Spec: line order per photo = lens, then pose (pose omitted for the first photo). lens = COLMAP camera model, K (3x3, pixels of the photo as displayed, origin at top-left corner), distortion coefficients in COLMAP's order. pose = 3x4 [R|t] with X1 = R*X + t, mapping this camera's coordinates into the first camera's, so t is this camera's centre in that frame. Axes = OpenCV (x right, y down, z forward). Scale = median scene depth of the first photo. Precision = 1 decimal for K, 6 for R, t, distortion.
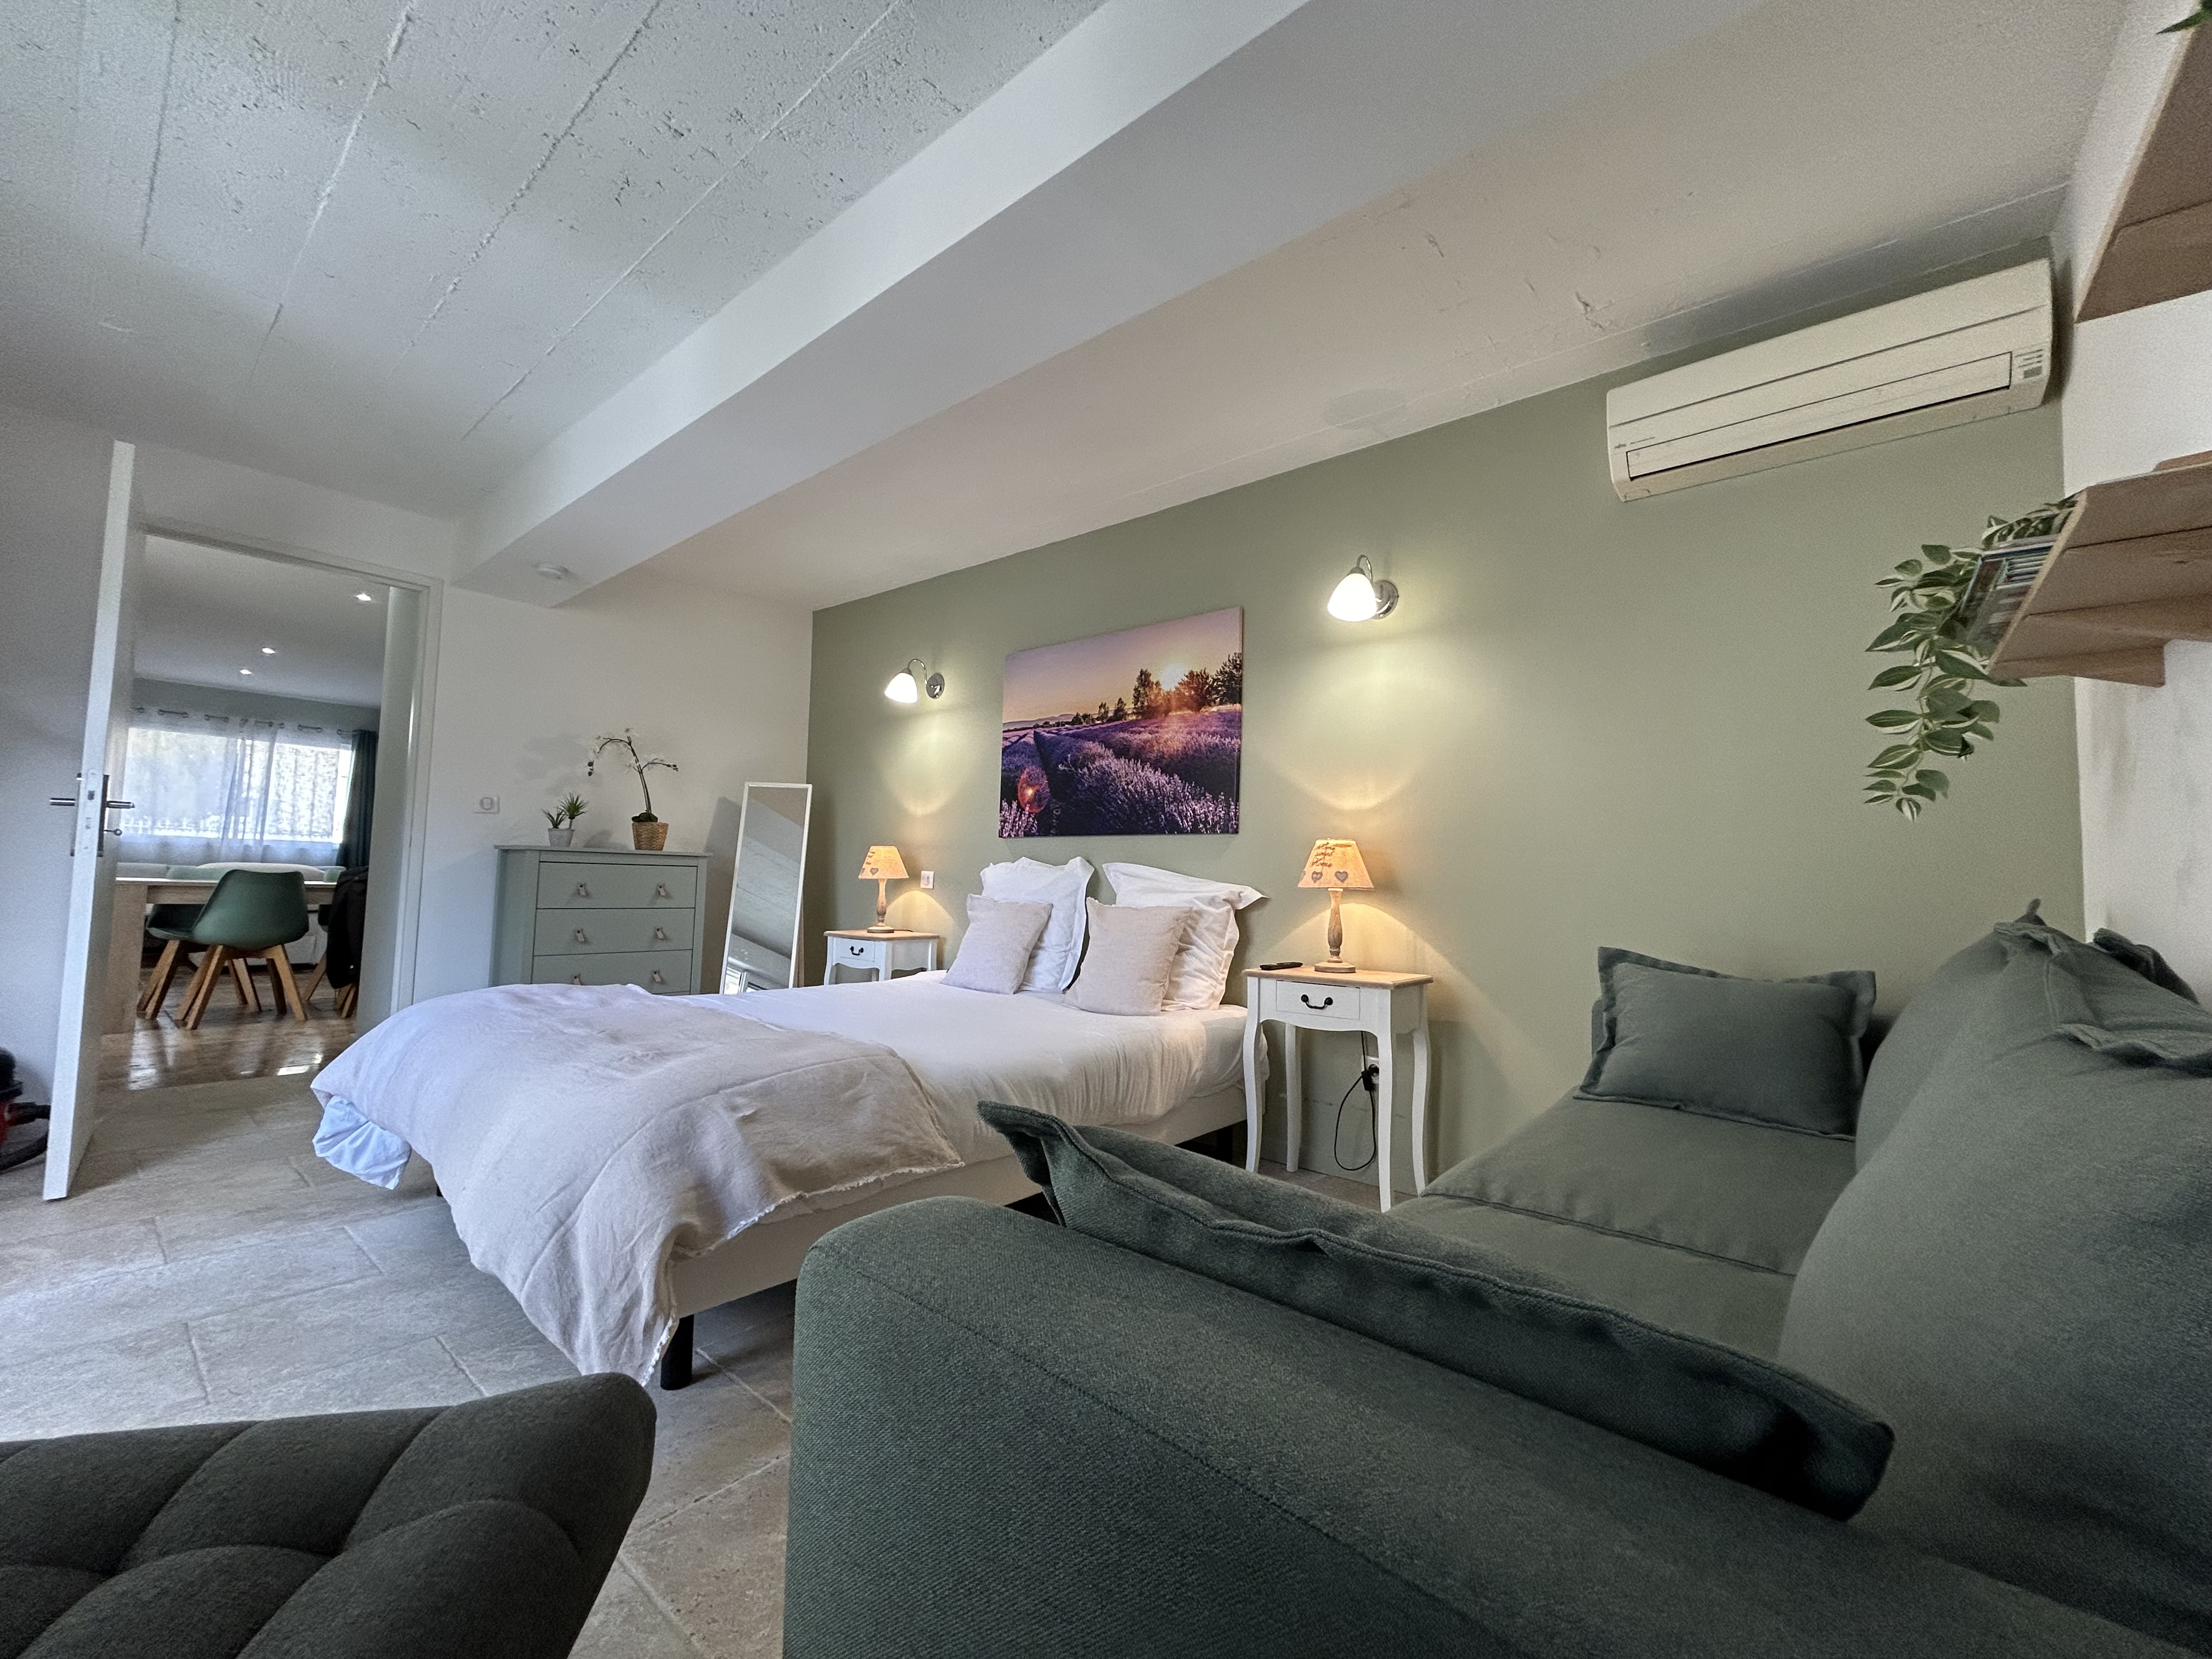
lens RADIAL K [[890.8, 0, 1113.3], [0, 890.8, 830.6], [0, 0, 1]] dist [-0.006887, -0.000079]
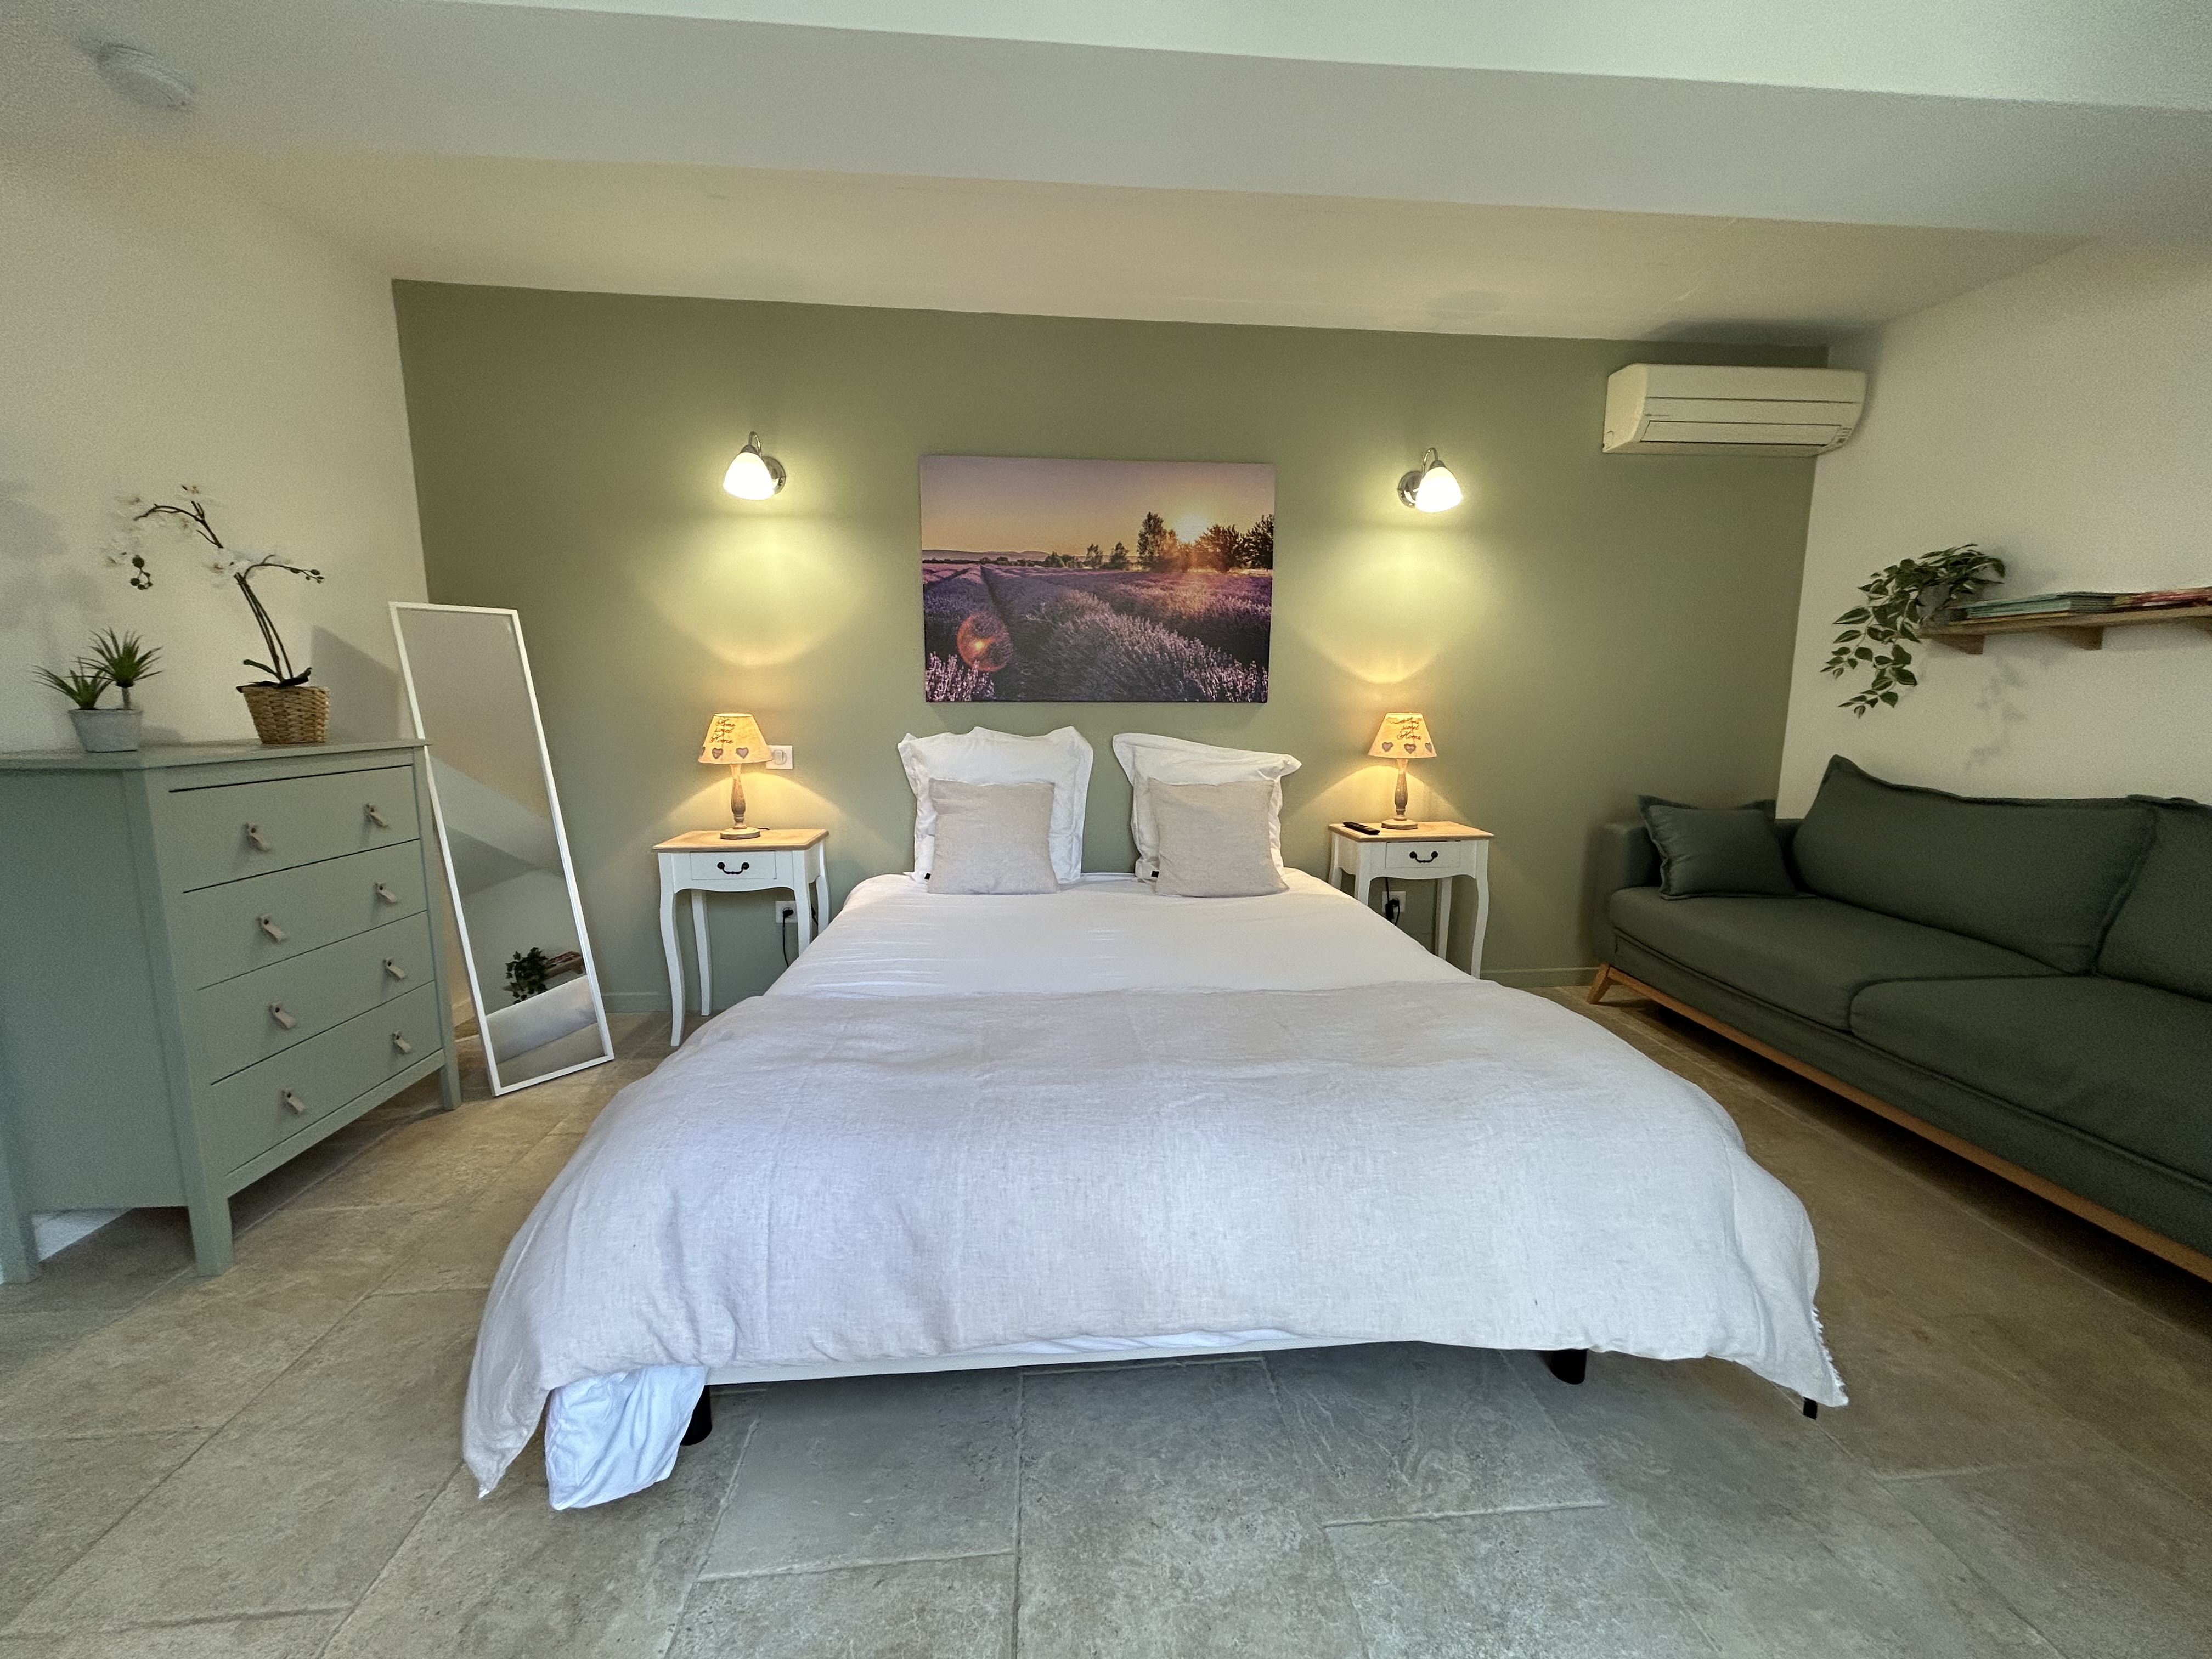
lens RADIAL K [[890.8, 0, 1112.3], [0, 890.8, 837.7], [0, 0, 1]] dist [-0.006887, -0.000079]
pose [[0.708760, -0.132378, 0.692918, -0.661189], [-0.026016, 0.976663, 0.213196, -0.054146], [-0.704970, -0.169132, 0.688776, 0.369155]]
